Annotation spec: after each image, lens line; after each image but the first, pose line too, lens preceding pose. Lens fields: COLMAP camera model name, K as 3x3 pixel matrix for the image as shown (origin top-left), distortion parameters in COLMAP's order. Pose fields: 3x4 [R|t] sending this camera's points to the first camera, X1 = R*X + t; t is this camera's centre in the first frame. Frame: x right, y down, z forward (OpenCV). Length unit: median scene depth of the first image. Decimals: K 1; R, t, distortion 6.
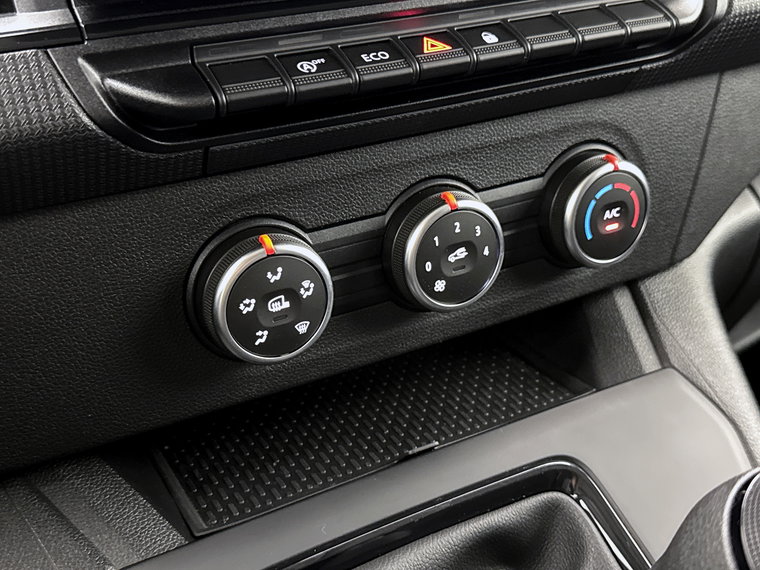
lens RADIAL K [[938.8, 0, 378.7], [0, 938.8, 284.2], [0, 0, 1]] dist [0.091975, 0.000000]
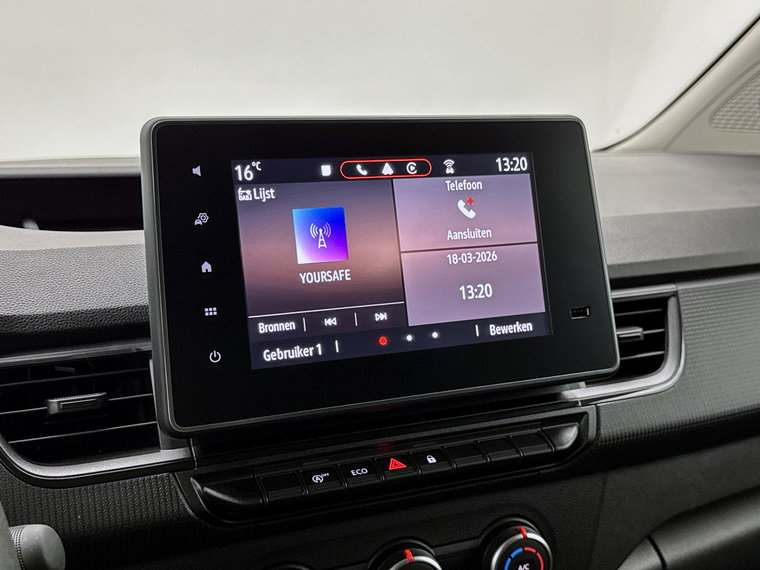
lens RADIAL K [[918.3, 0, 384.6], [0, 918.3, 284.2], [0, 0, 1]] dist [0.087375, 0.000000]
pose [[0.995268, 0.032547, -0.091559, 0.168266], [-0.056898, 0.959013, -0.277592, -0.097164], [0.078772, 0.281488, 0.956326, -0.631616]]
